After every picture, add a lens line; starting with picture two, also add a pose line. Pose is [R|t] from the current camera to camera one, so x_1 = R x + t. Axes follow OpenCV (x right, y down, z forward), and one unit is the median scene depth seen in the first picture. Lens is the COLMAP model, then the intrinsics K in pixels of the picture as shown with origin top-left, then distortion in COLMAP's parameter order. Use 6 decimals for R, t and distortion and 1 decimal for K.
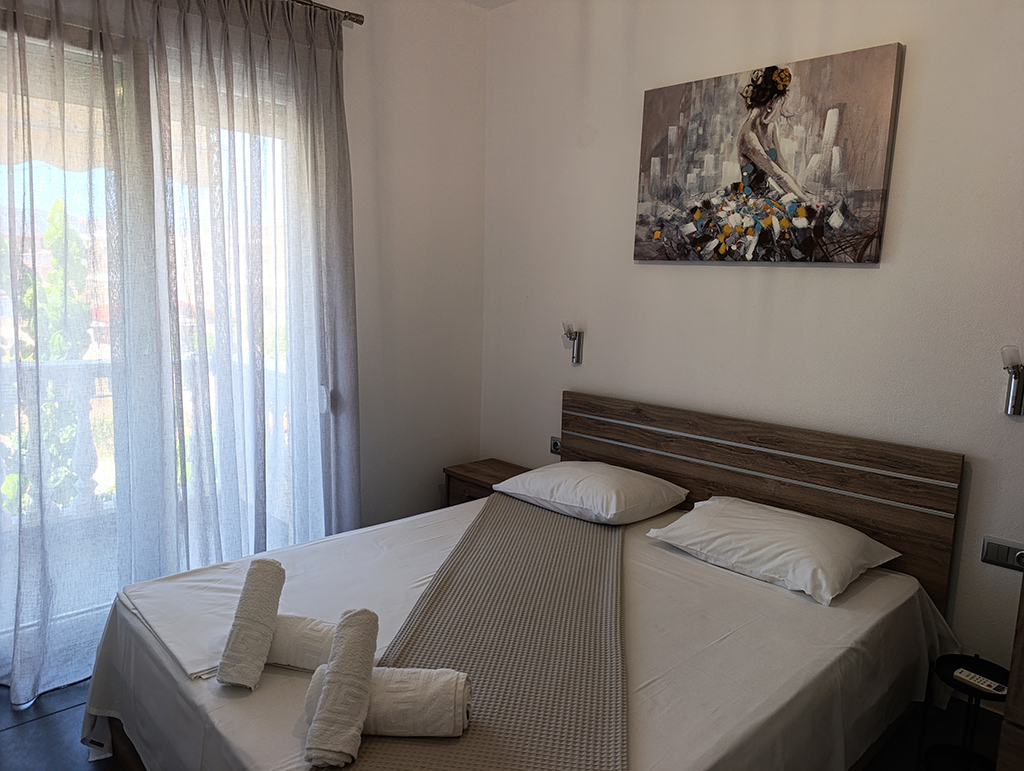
lens RADIAL K [[694.9, 0, 510.3], [0, 694.9, 389.3], [0, 0, 1]] dist [0.030878, -0.045604]
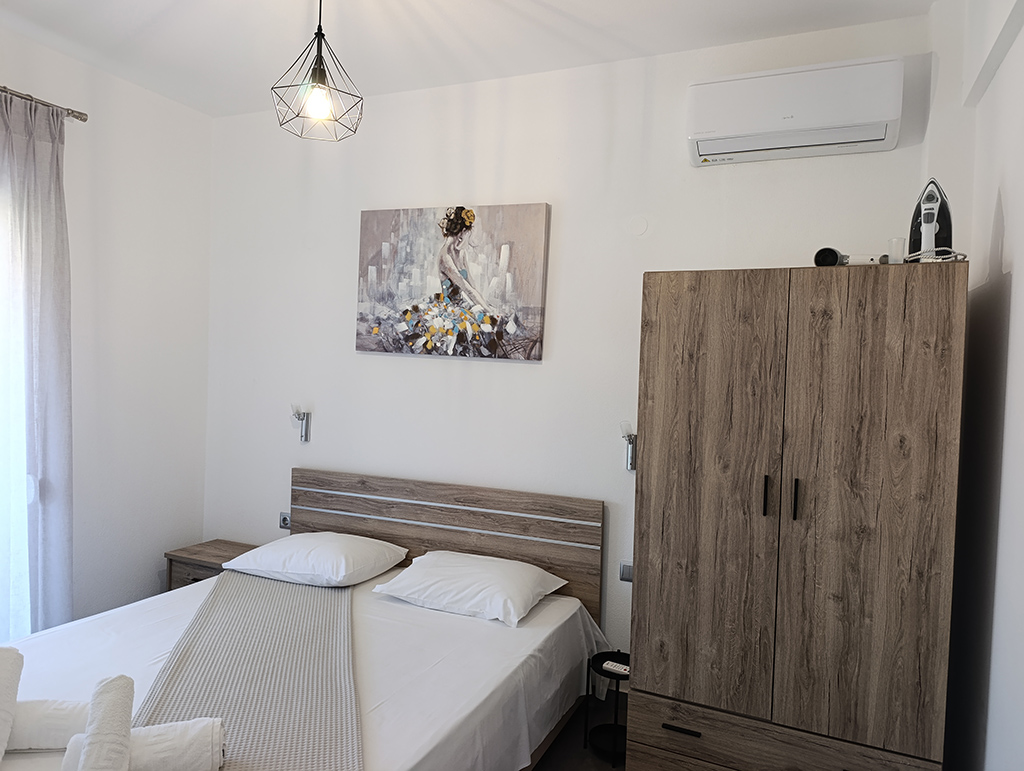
lens RADIAL K [[694.9, 0, 509.6], [0, 694.9, 391.3], [0, 0, 1]] dist [0.030878, -0.045604]
pose [[0.923263, -0.005148, 0.384135, -0.035624], [0.043571, 0.994862, -0.091389, -0.003368], [-0.381691, 0.101113, 0.918743, -0.172469]]
